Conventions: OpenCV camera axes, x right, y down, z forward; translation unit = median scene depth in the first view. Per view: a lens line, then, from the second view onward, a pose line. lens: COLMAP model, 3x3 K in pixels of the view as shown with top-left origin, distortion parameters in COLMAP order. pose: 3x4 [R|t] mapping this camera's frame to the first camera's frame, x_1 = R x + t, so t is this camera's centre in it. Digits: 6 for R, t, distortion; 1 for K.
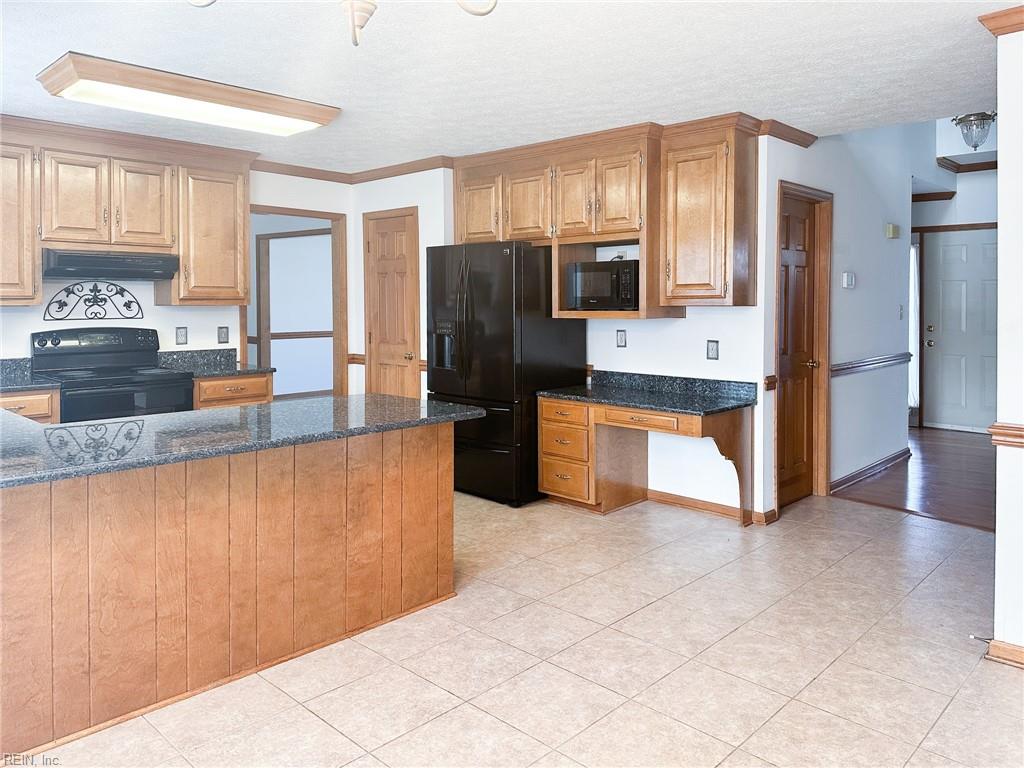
lens RADIAL K [[748.7, 0, 512.0], [0, 748.7, 384.0], [0, 0, 1]] dist [0.001387, -0.000727]
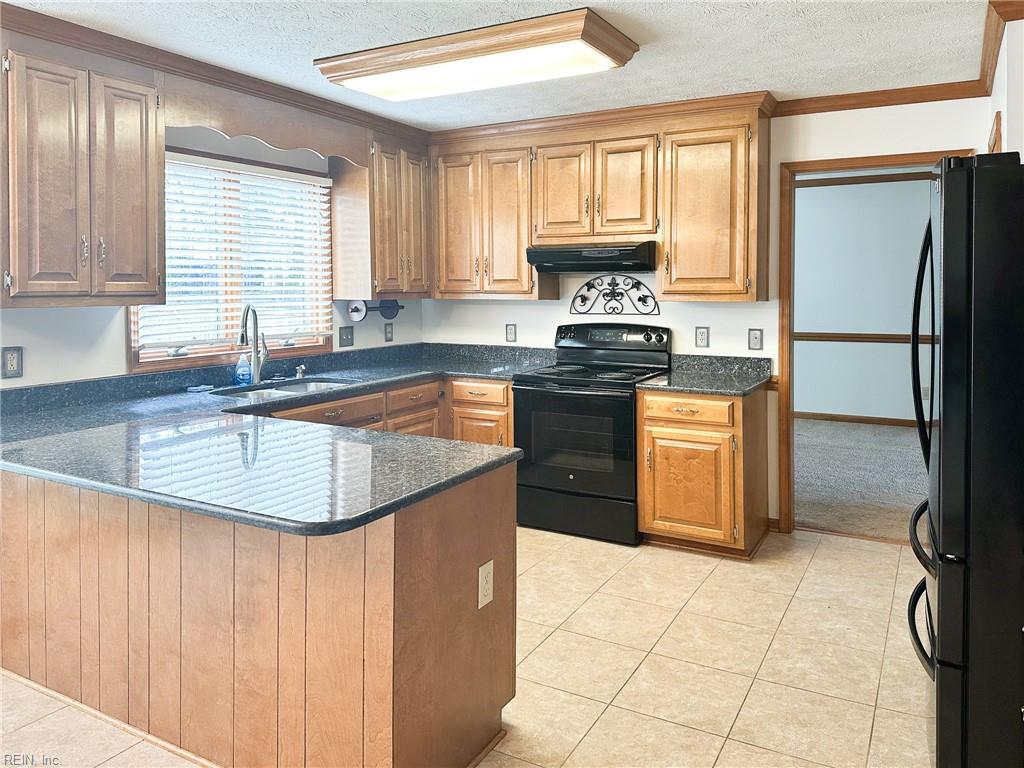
lens RADIAL K [[714.8, 0, 514.1], [0, 714.8, 371.8], [0, 0, 1]] dist [0.180448, -0.000054]
pose [[0.233719, 0.122245, -0.964589, 0.315782], [-0.100565, 0.989784, 0.101071, -0.093657], [0.967089, 0.073381, 0.243625, 0.655152]]
